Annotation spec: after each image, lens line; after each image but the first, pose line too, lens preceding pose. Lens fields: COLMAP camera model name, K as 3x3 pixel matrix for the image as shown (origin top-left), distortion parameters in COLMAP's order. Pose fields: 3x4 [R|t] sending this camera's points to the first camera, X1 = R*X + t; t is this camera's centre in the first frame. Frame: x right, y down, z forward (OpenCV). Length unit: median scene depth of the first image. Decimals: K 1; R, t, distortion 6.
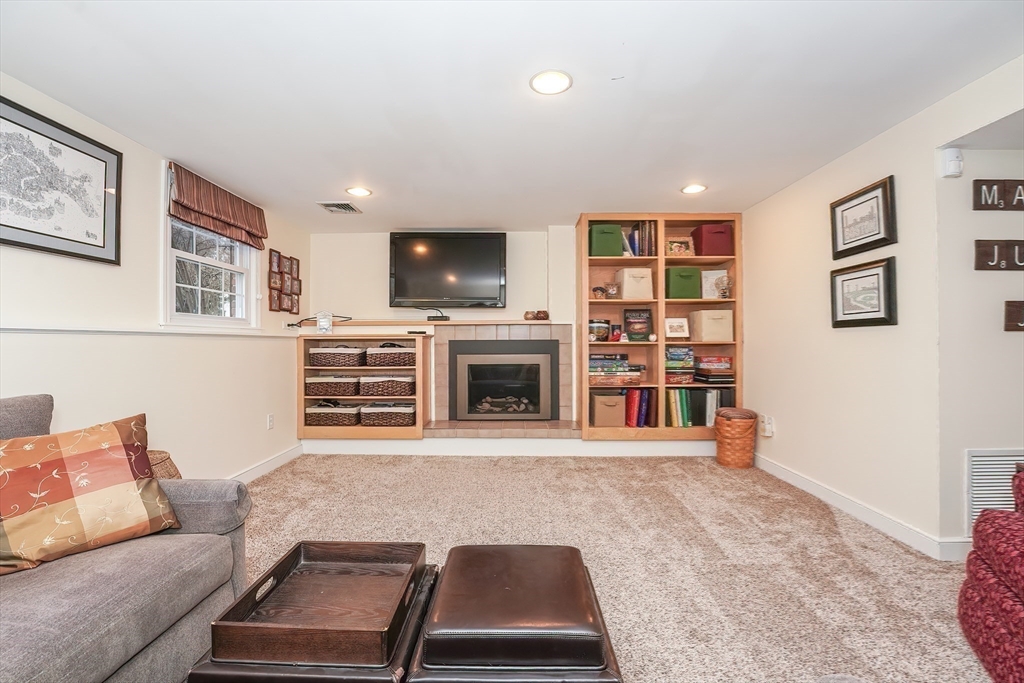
lens RADIAL K [[418.0, 0, 512.0], [0, 418.0, 341.5], [0, 0, 1]] dist [-0.022702, -0.000096]
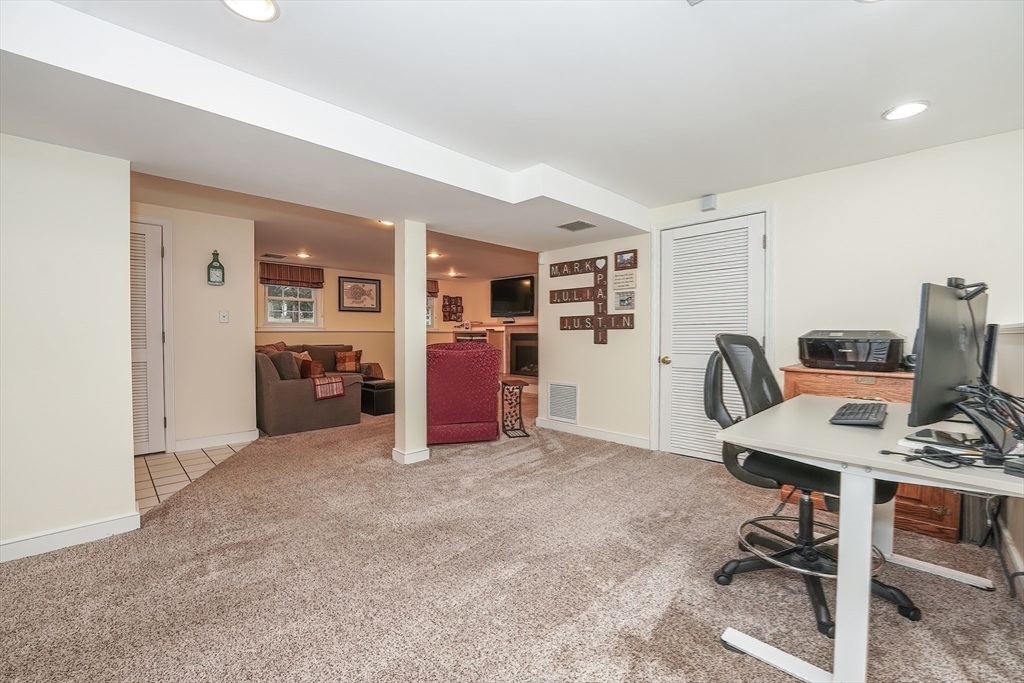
lens RADIAL K [[418.0, 0, 512.0], [0, 418.0, 341.5], [0, 0, 1]] dist [-0.022702, -0.000096]
pose [[0.711564, 0.013682, -0.702488, 1.311815], [0.000251, 0.999805, 0.019727, -0.004389], [0.702622, -0.014213, 0.711422, -0.417651]]
